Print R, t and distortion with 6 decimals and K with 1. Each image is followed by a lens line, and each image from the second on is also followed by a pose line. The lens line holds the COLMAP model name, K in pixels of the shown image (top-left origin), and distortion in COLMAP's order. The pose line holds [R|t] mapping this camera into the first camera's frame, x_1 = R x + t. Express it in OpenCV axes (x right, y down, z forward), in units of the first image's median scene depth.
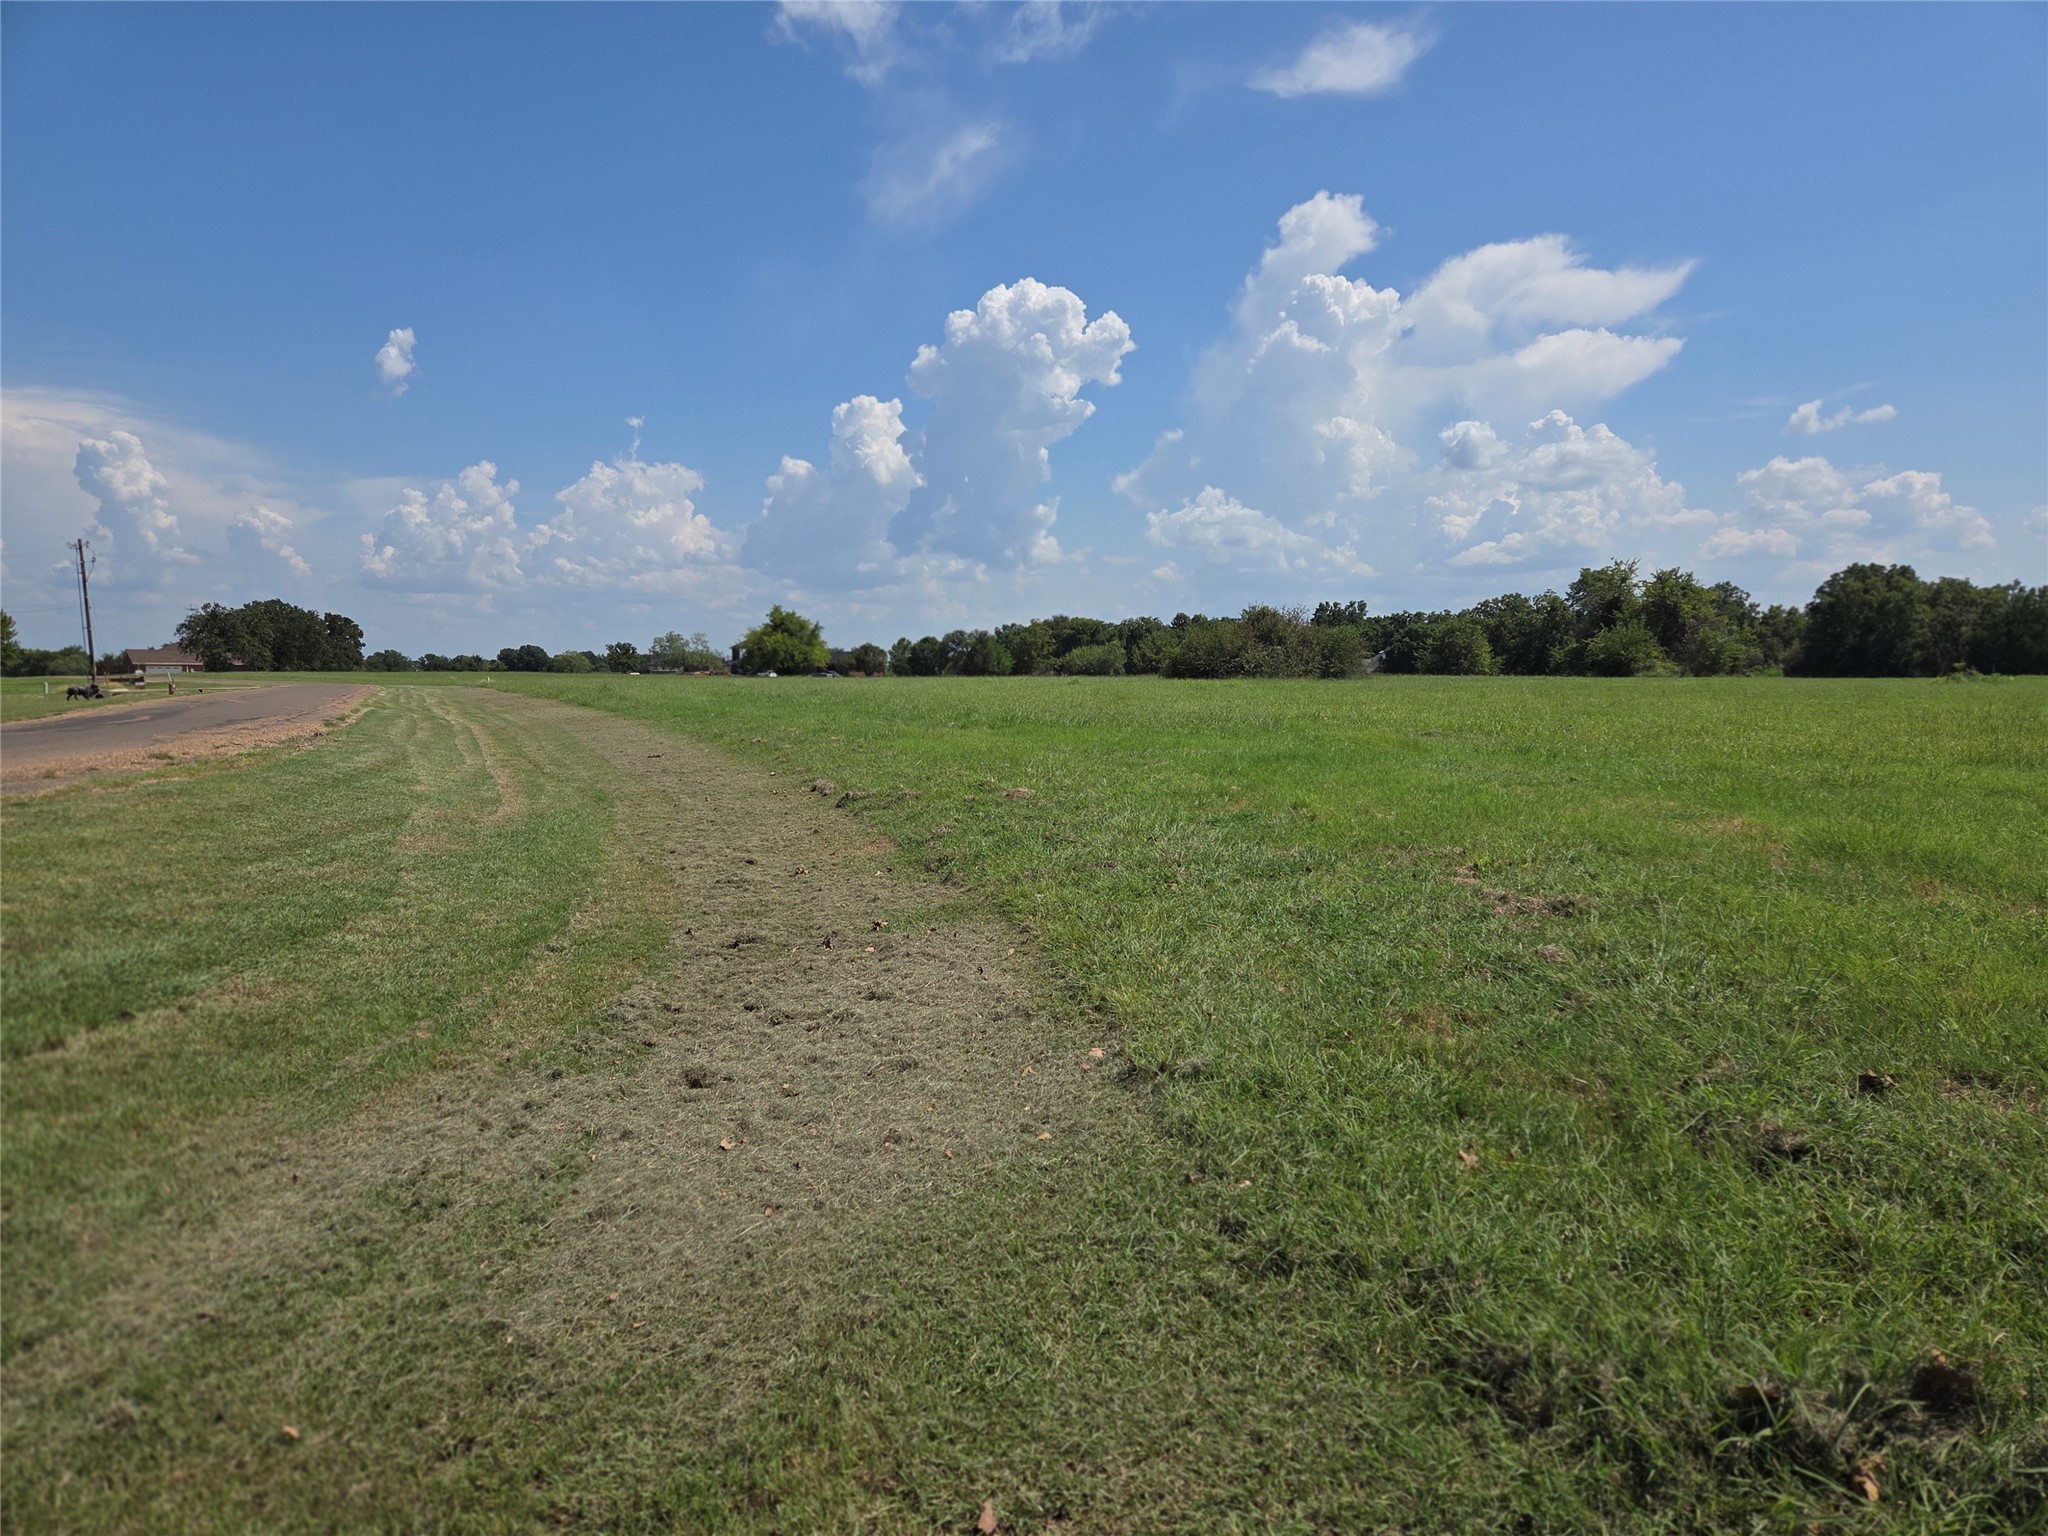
lens RADIAL K [[1358.2, 0, 1038.0], [0, 1358.2, 757.7], [0, 0, 1]] dist [0.084629, -0.067811]
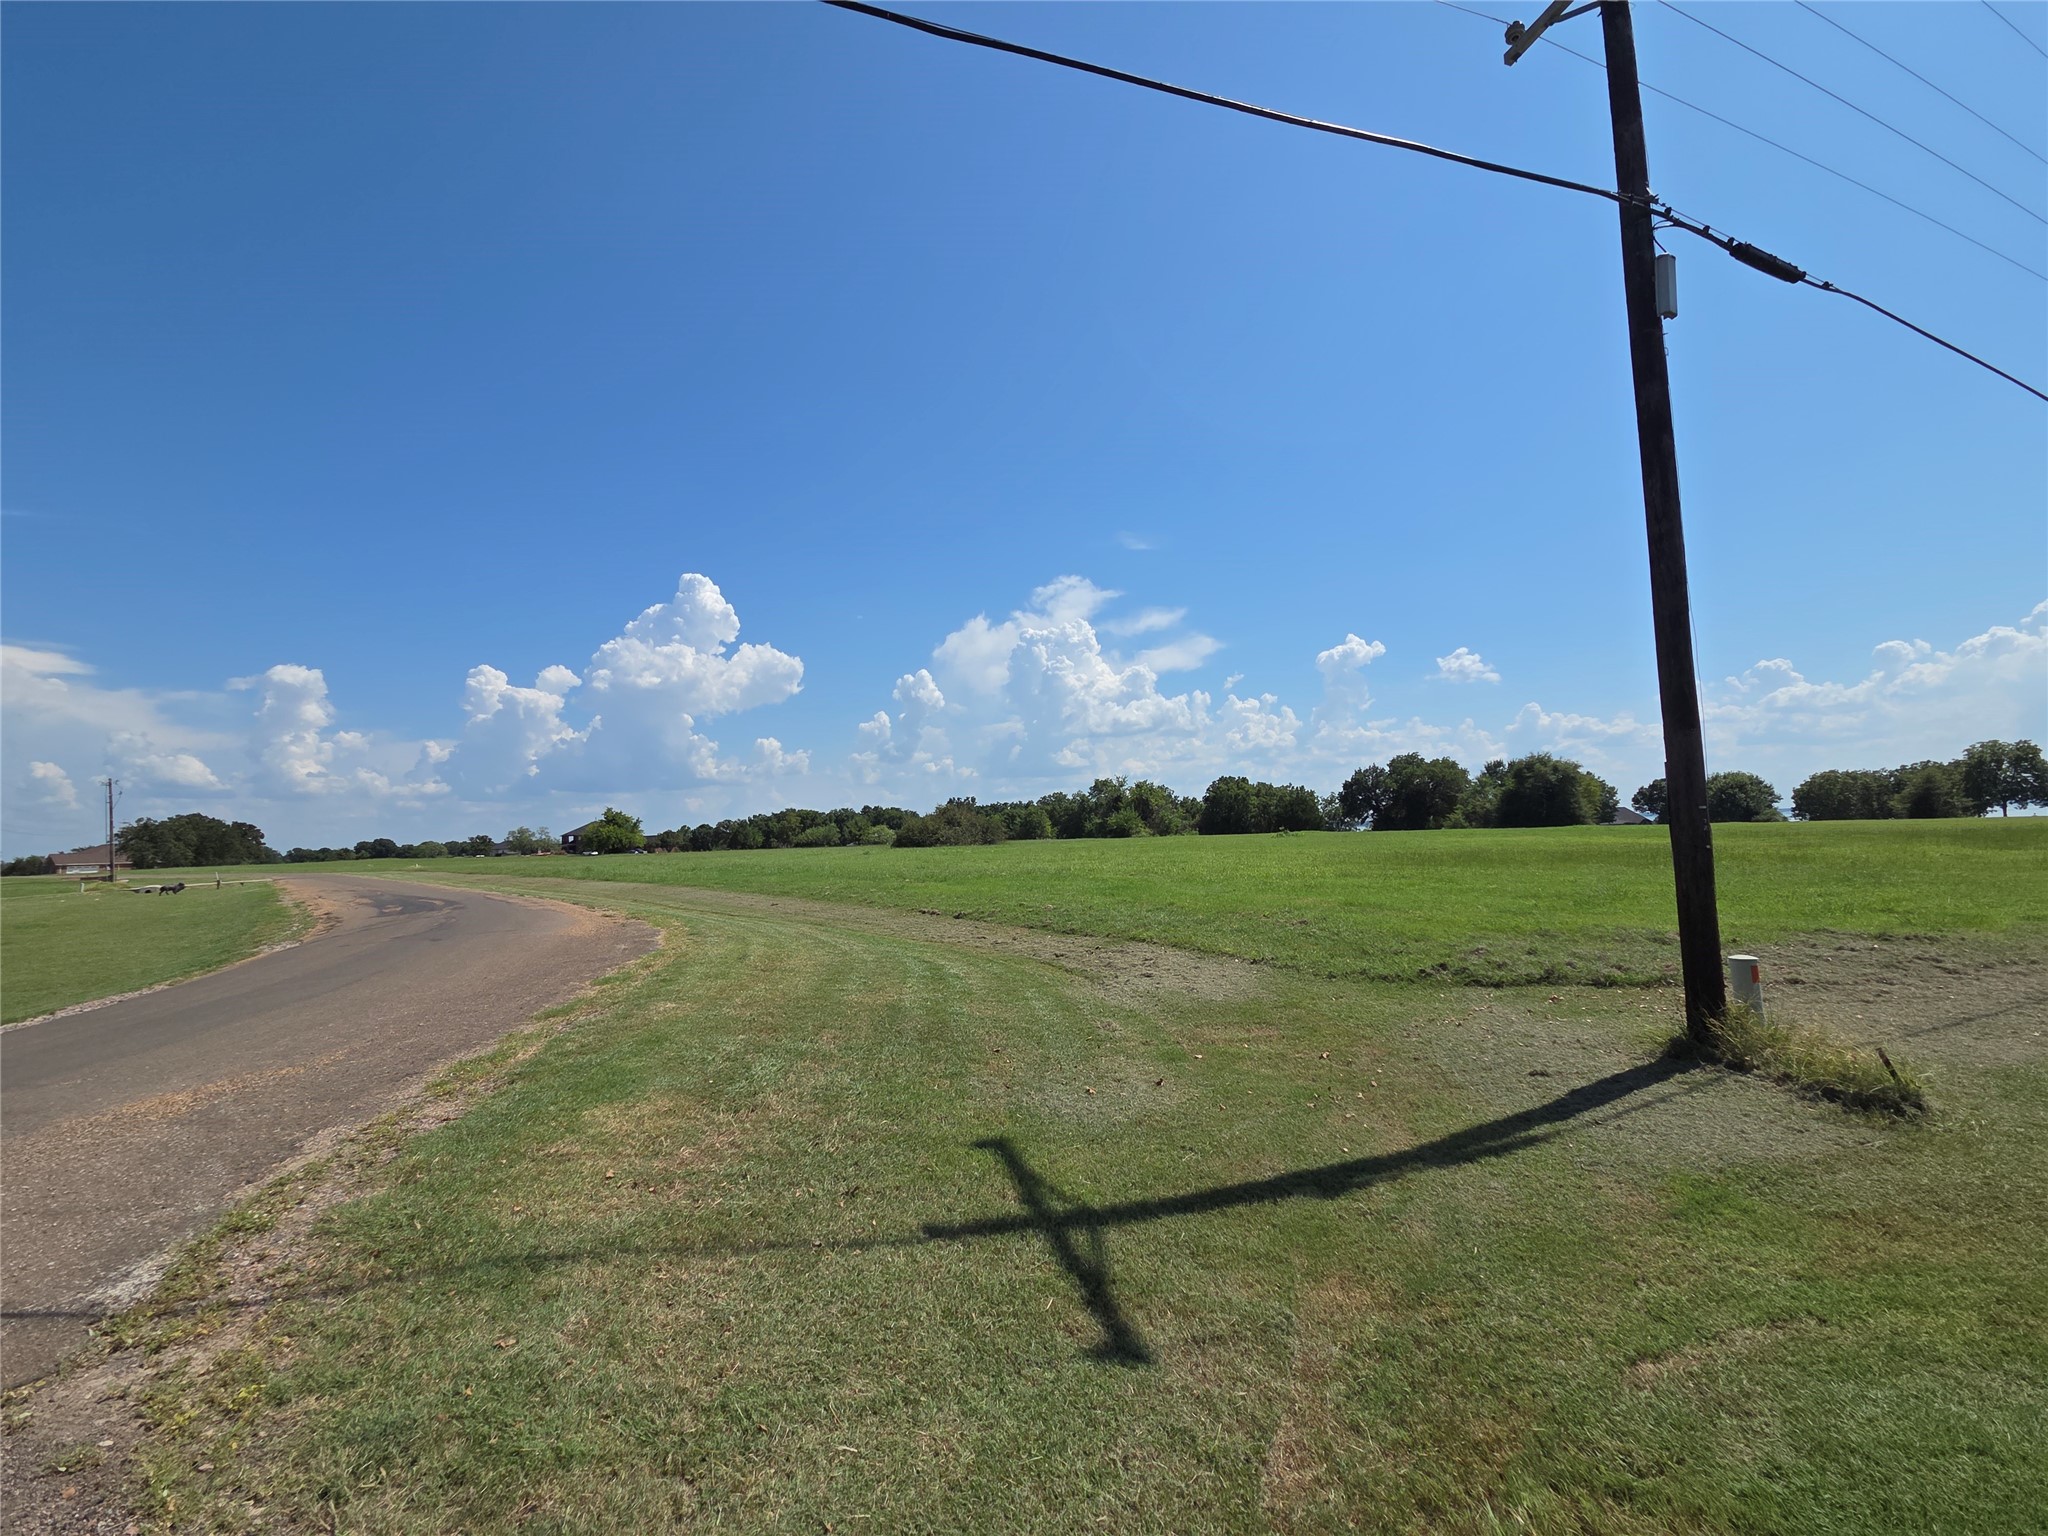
lens RADIAL K [[835.7, 0, 1020.1], [0, 835.7, 772.4], [0, 0, 1]] dist [0.013760, -0.008499]
pose [[0.953400, -0.011262, 0.301500, -0.027494], [0.053671, 0.989695, -0.132749, -0.000920], [-0.296898, 0.142745, 0.944180, -0.026429]]
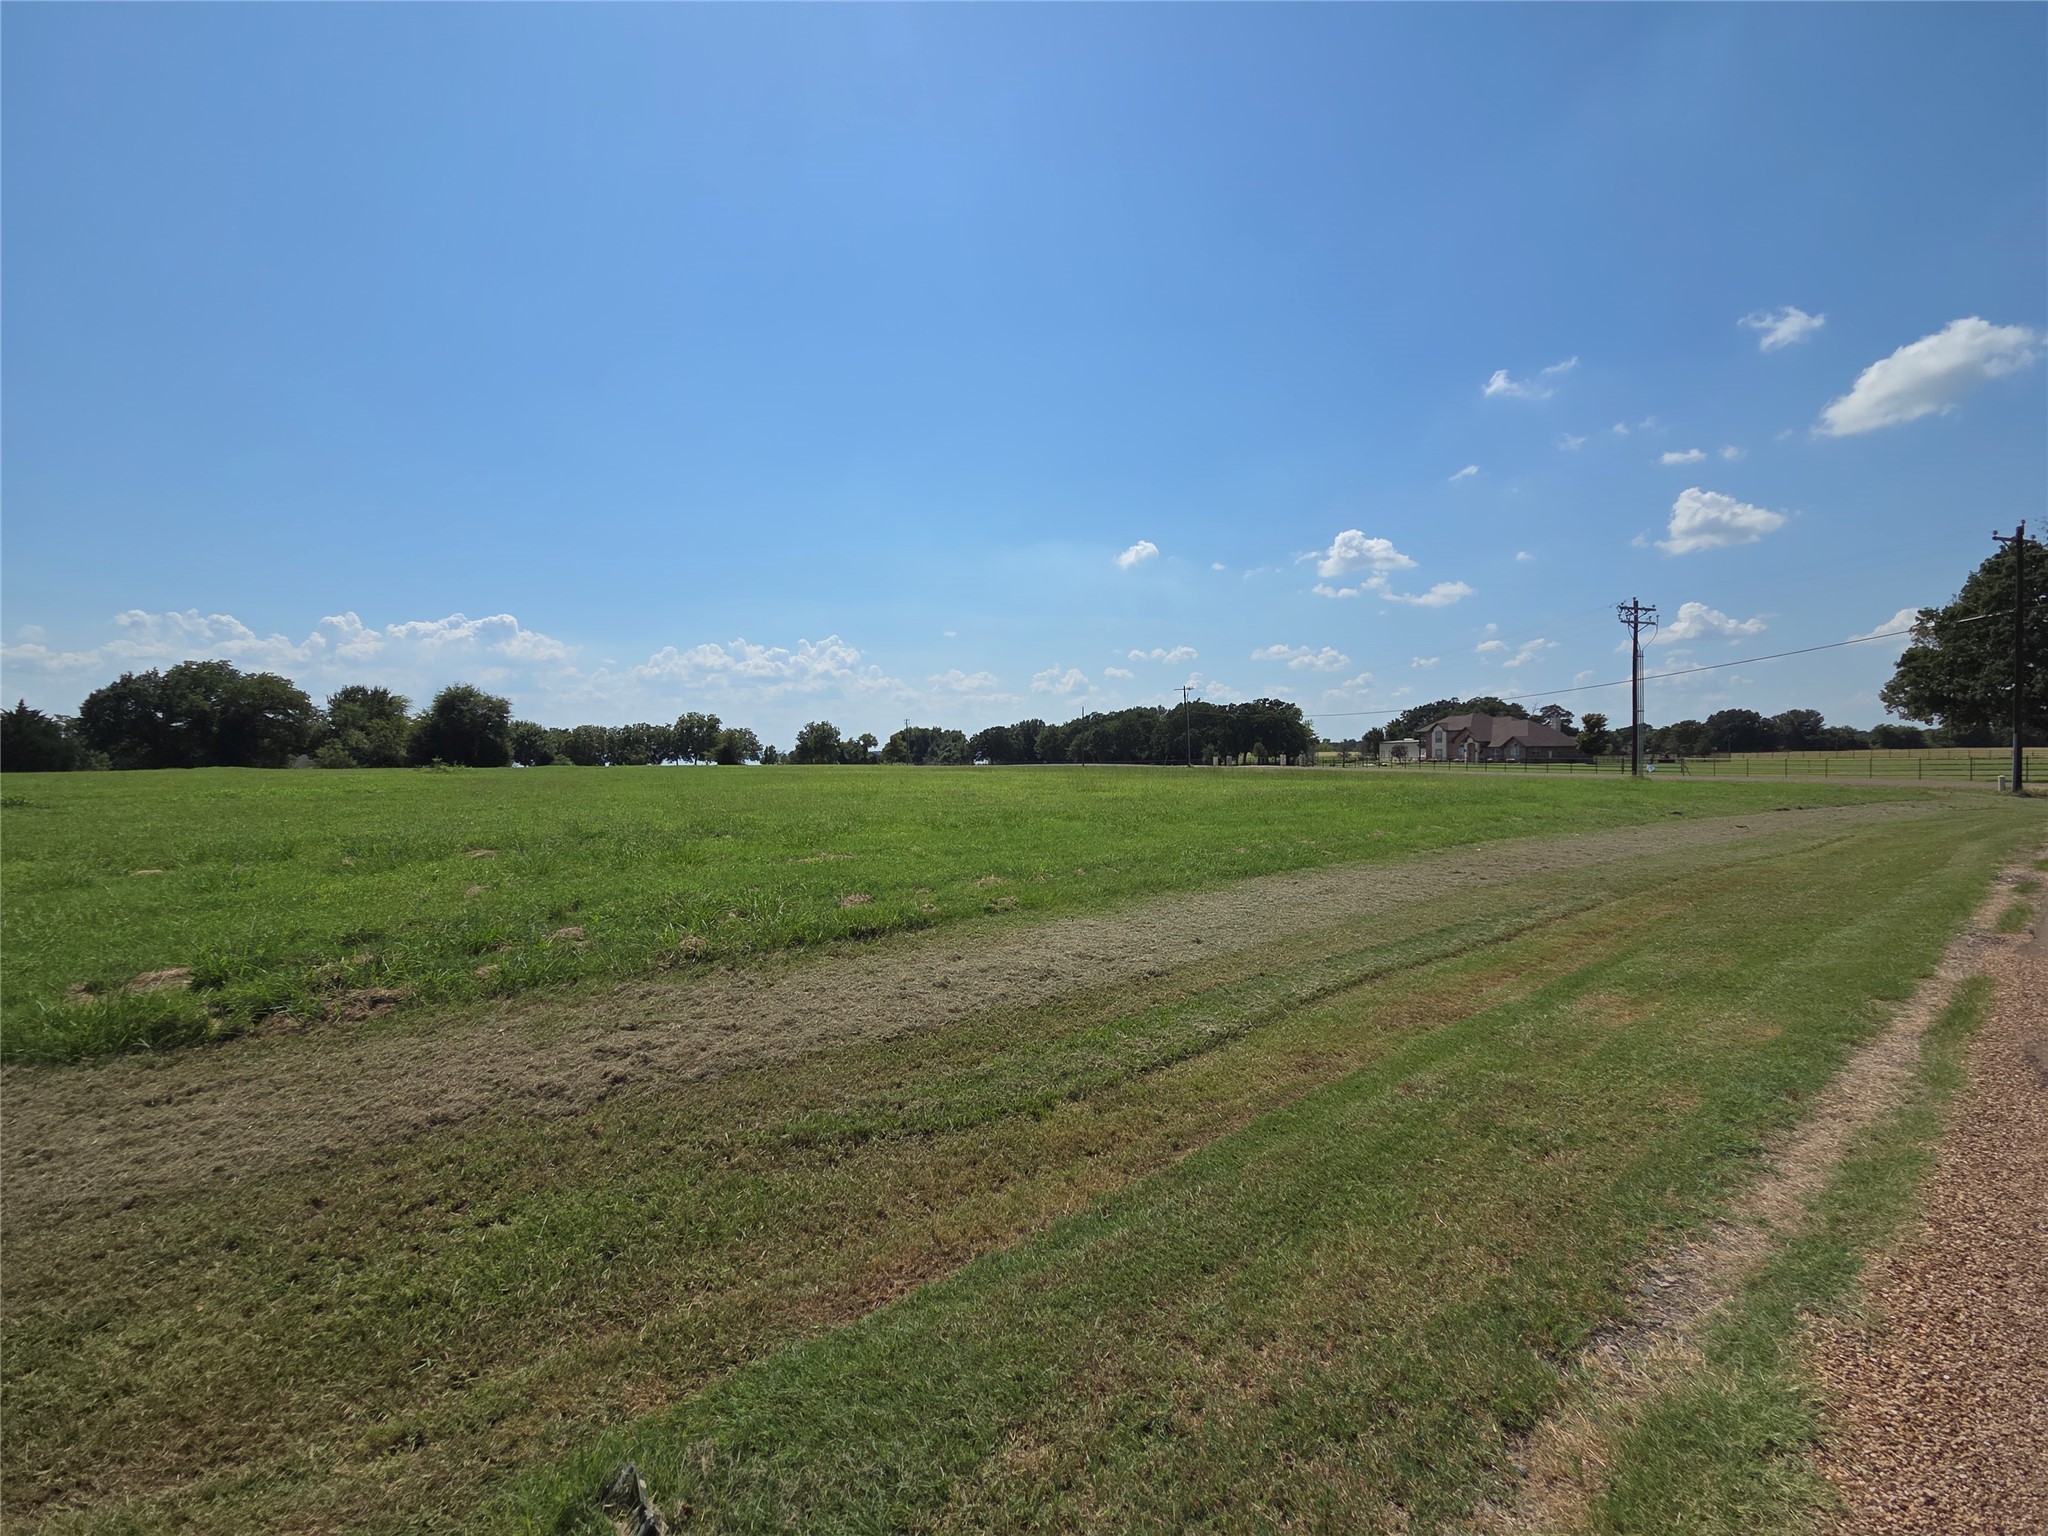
lens RADIAL K [[835.7, 0, 1025.3], [0, 835.7, 768.3], [0, 0, 1]] dist [0.013760, -0.008499]
pose [[-0.237328, -0.016981, 0.971281, -0.085616], [0.066645, 0.997207, 0.033719, -0.012886], [-0.969141, 0.072733, -0.235533, 0.172571]]
